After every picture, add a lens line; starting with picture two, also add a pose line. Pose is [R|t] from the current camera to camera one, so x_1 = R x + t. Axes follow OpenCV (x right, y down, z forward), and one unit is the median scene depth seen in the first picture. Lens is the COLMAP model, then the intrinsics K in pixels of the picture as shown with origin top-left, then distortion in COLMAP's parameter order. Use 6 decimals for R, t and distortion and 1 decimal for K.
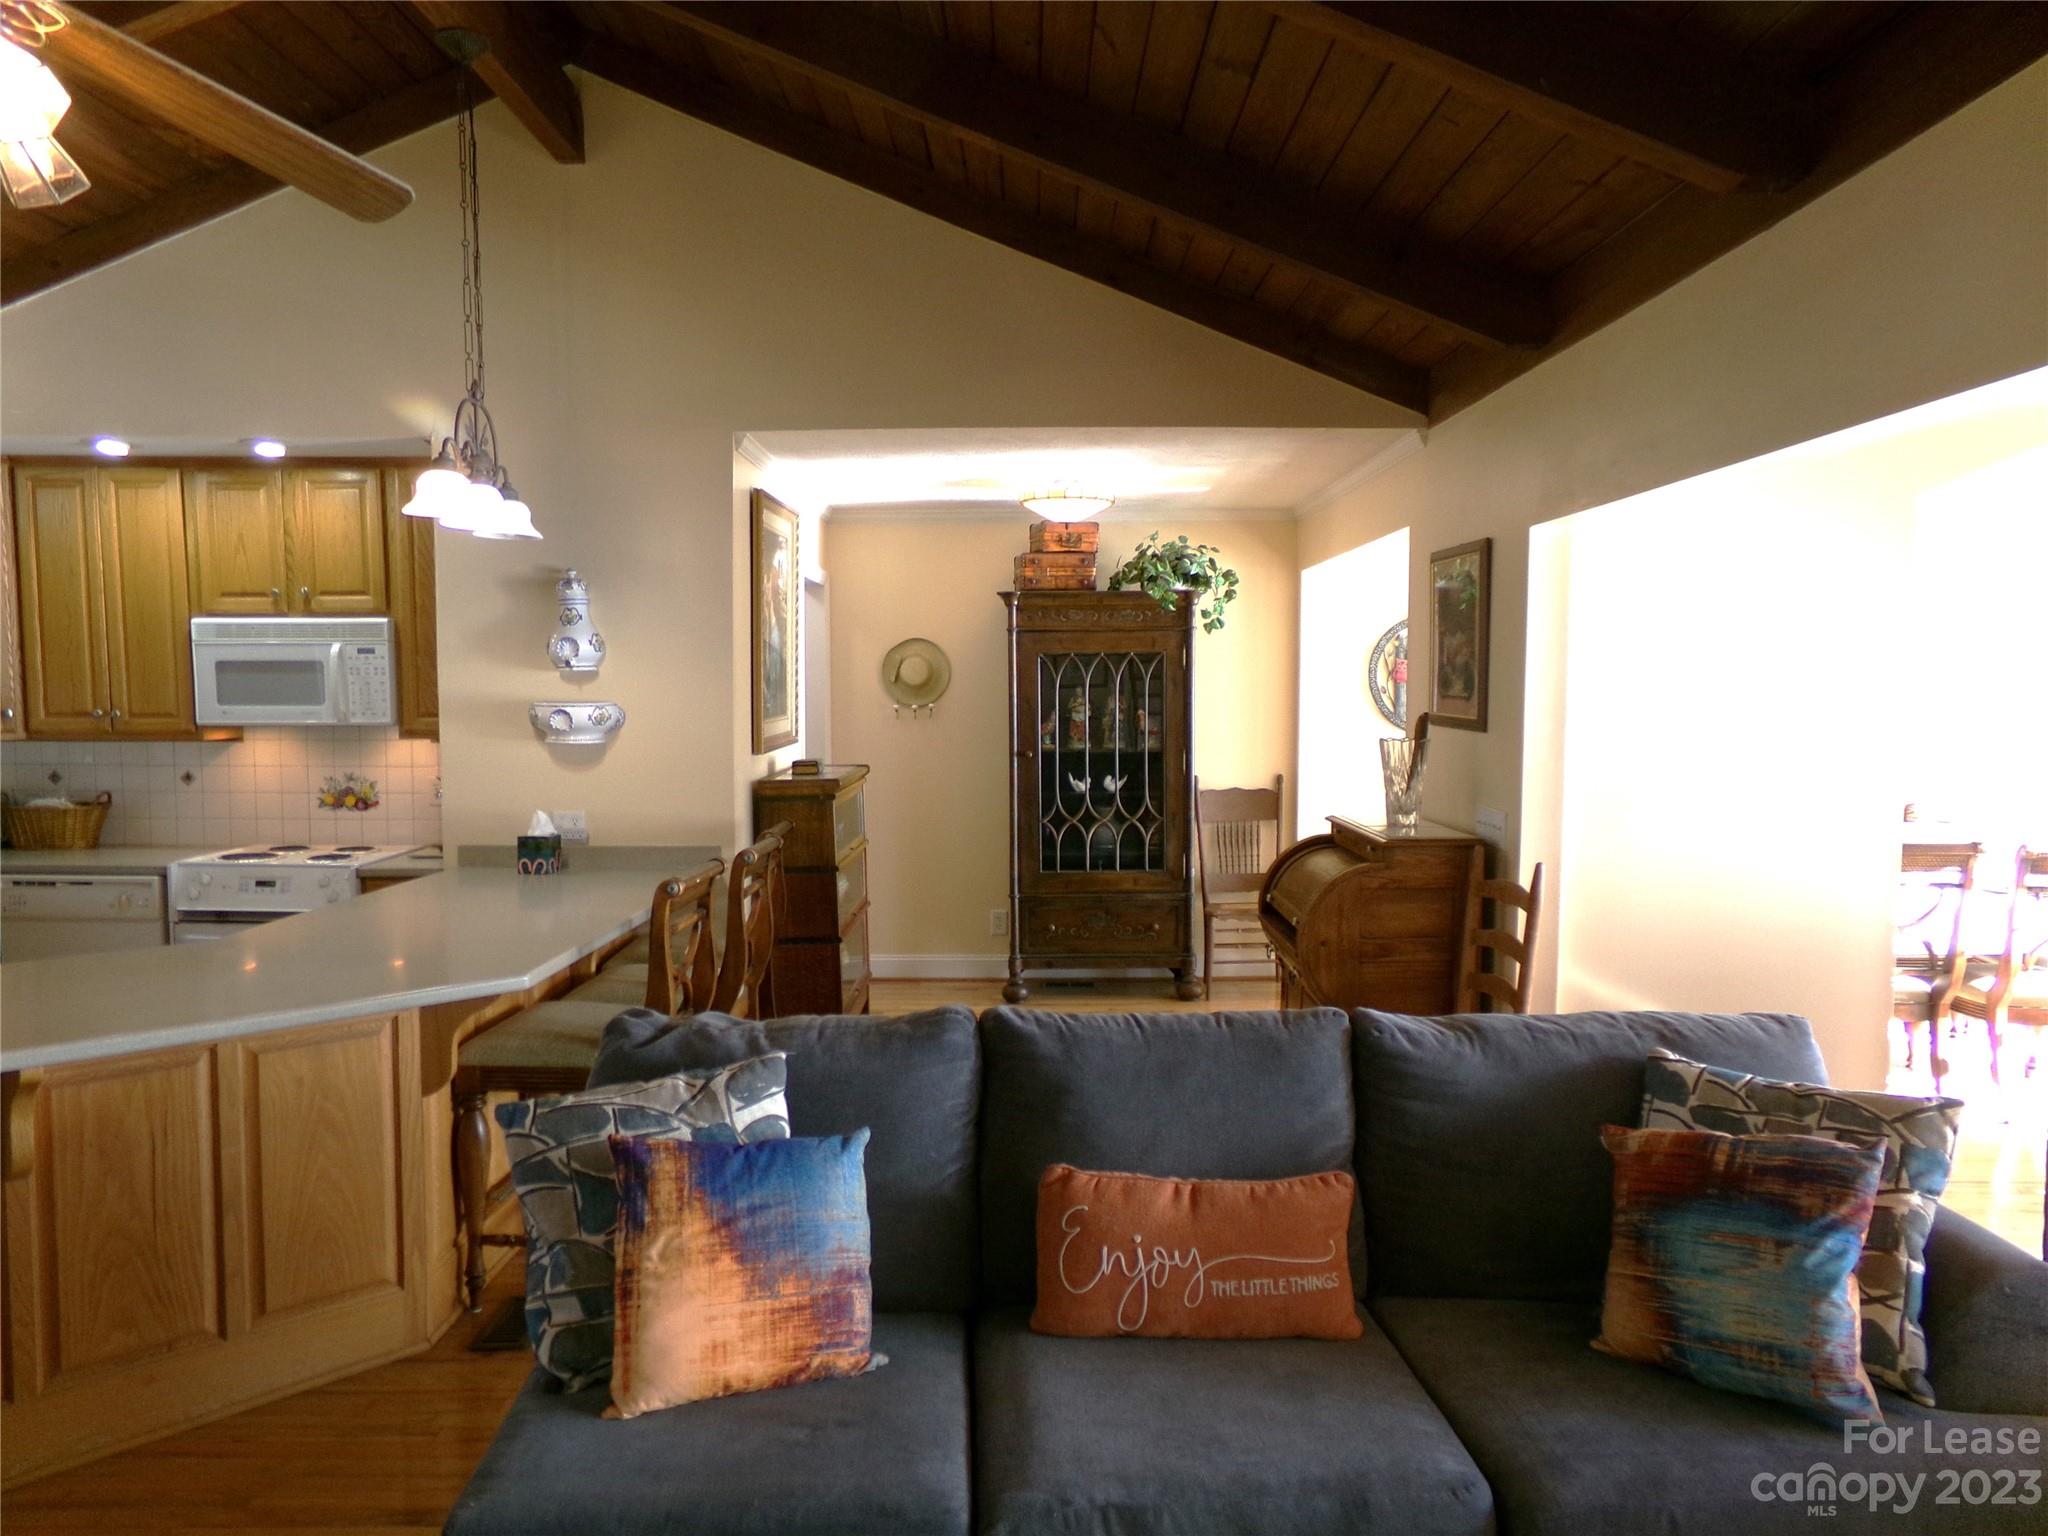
lens RADIAL K [[1394.7, 0, 1024.0], [0, 1394.7, 768.0], [0, 0, 1]] dist [-0.088074, 0.119135]
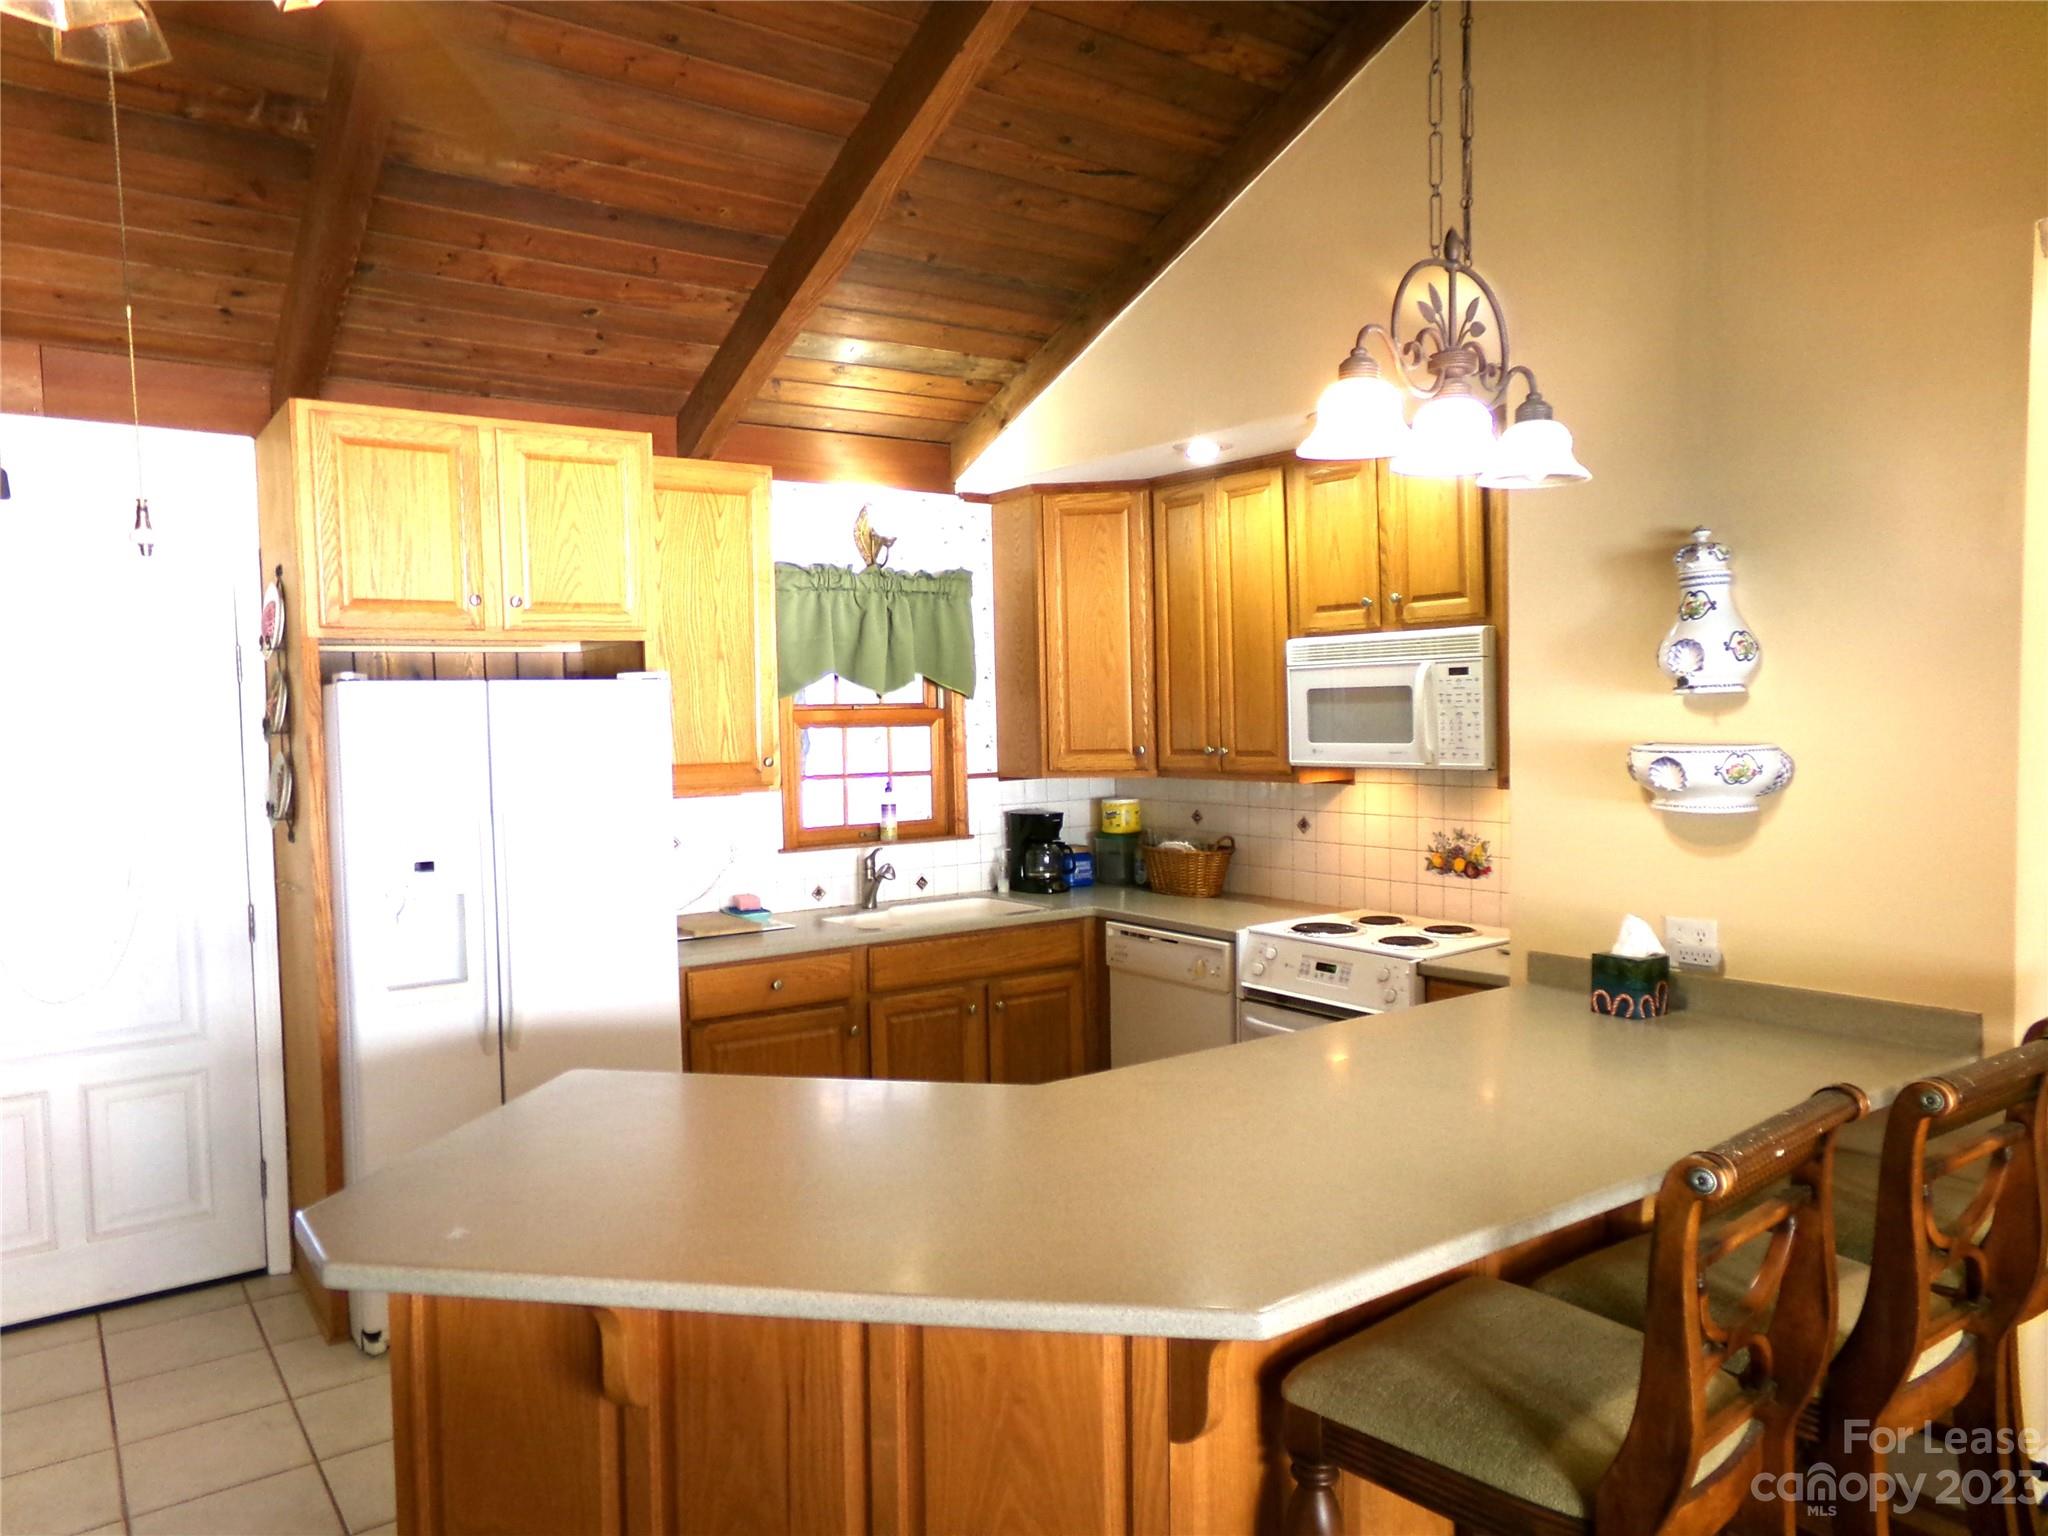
lens RADIAL K [[1387.6, 0, 1011.0], [0, 1387.6, 784.8], [0, 0, 1]] dist [-0.145104, 0.233595]
pose [[0.579814, 0.029366, -0.814219, -0.009886], [-0.027874, 0.999480, 0.016198, -0.029871], [0.814272, 0.013303, 0.580331, 0.386545]]
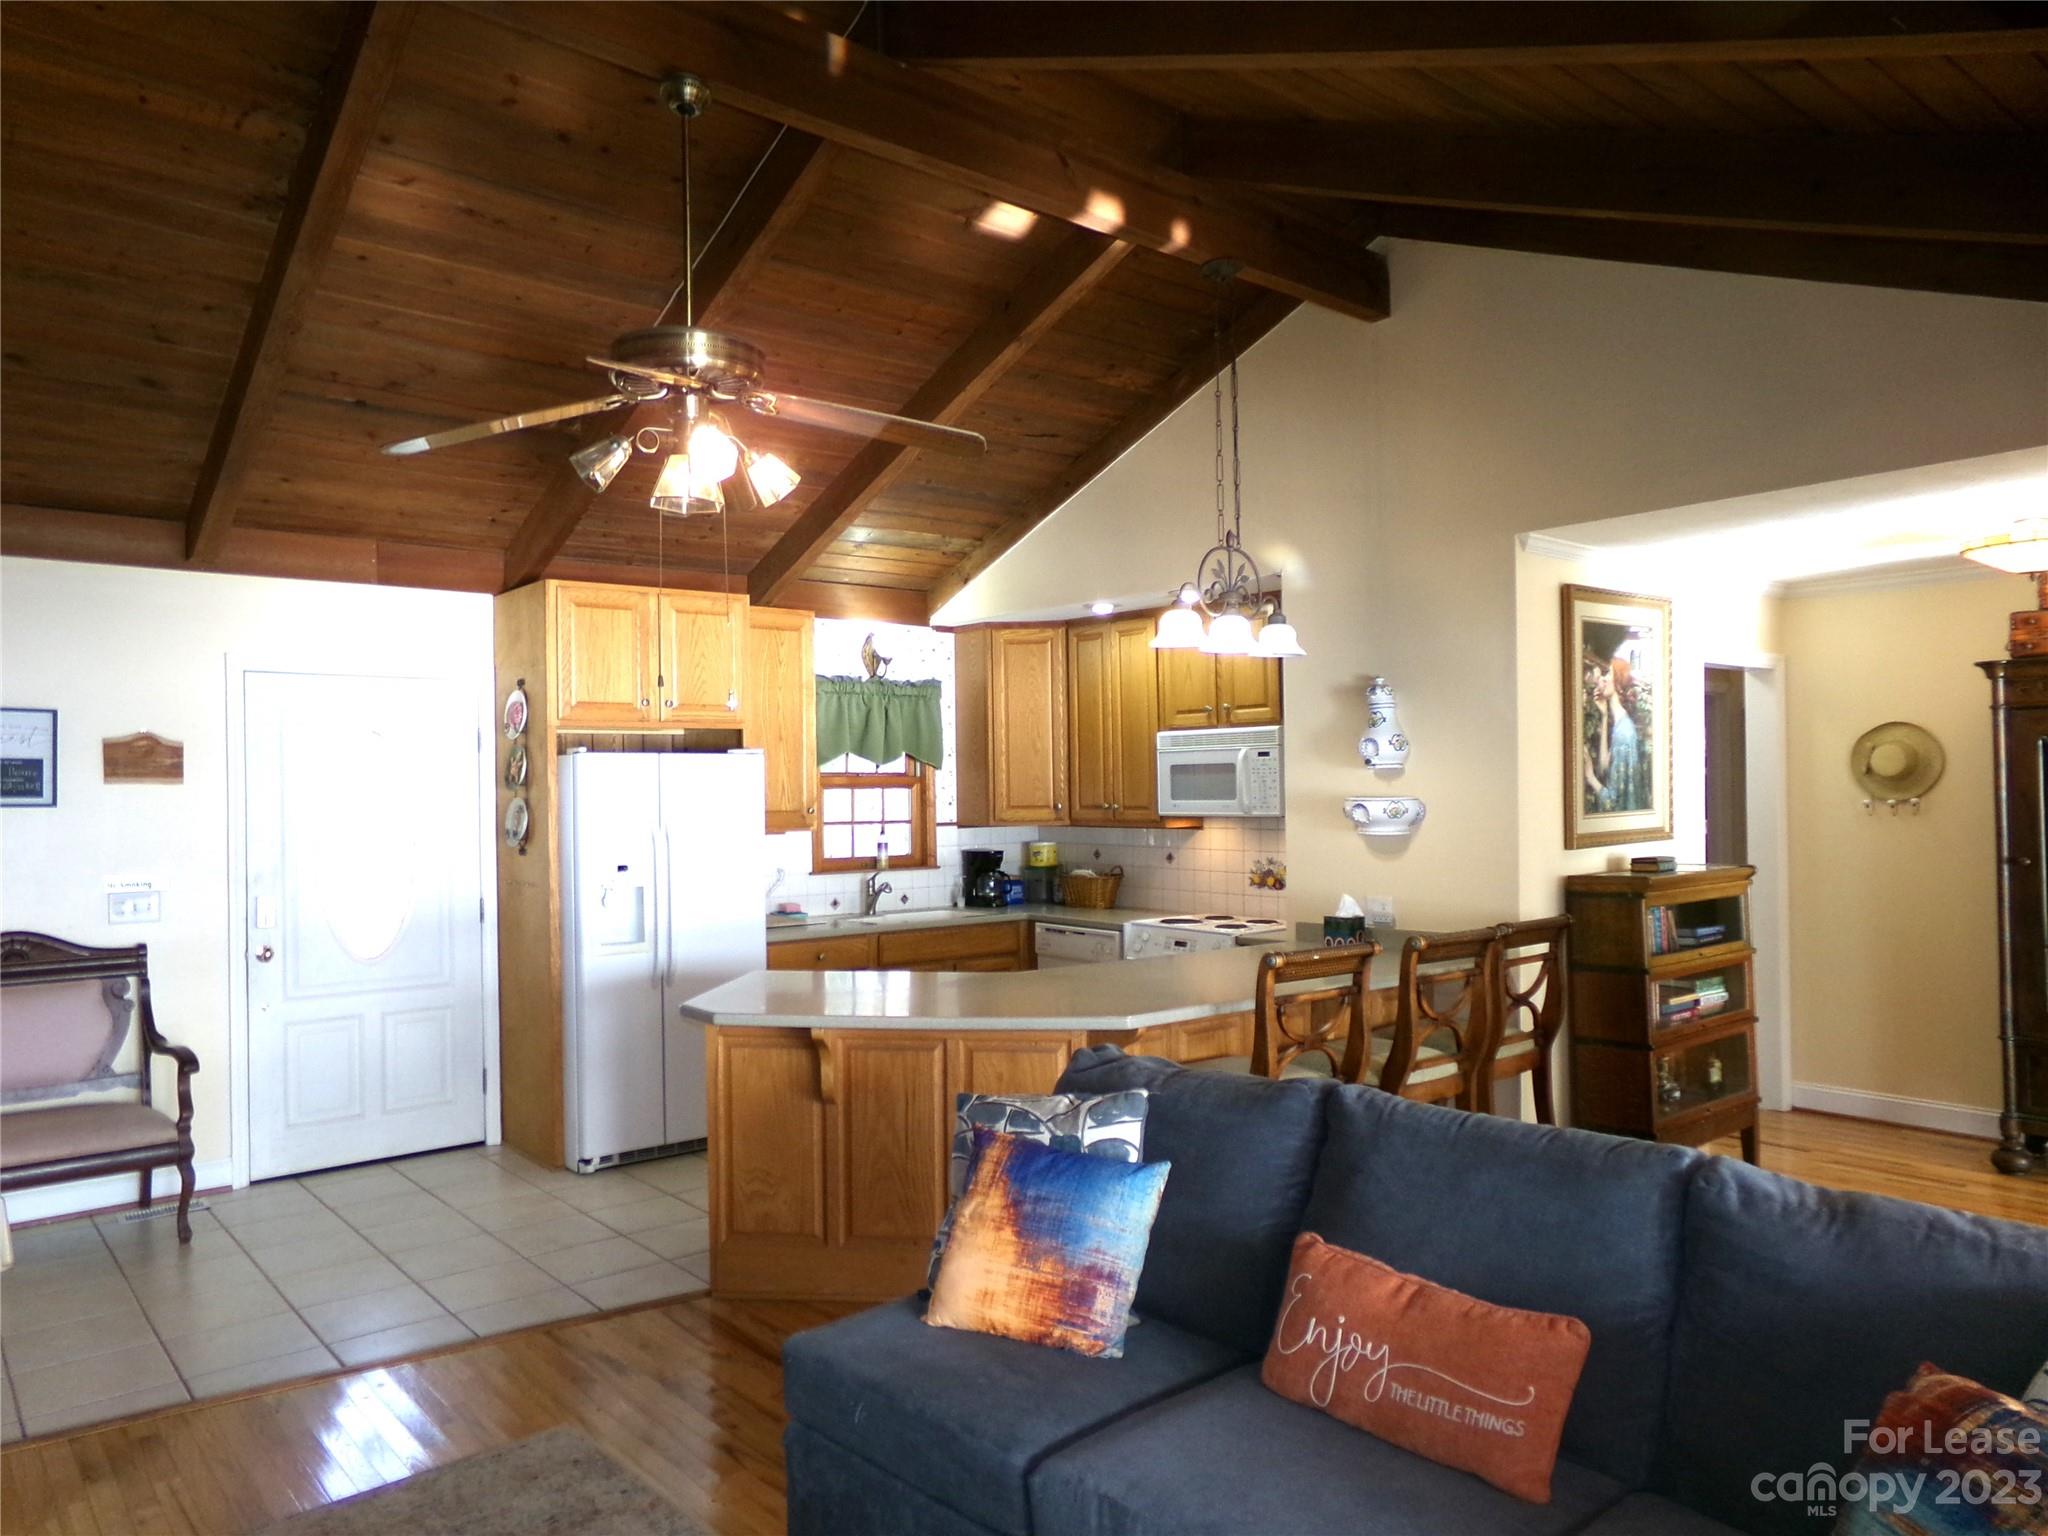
lens RADIAL K [[1417.4, 0, 1024.0], [0, 1417.4, 768.0], [0, 0, 1]] dist [-0.086814, 0.099667]
pose [[0.645787, -0.018695, -0.763288, 0.335614], [-0.033843, 0.998017, -0.053078, -0.001587], [0.762767, 0.060109, 0.643874, 0.060628]]
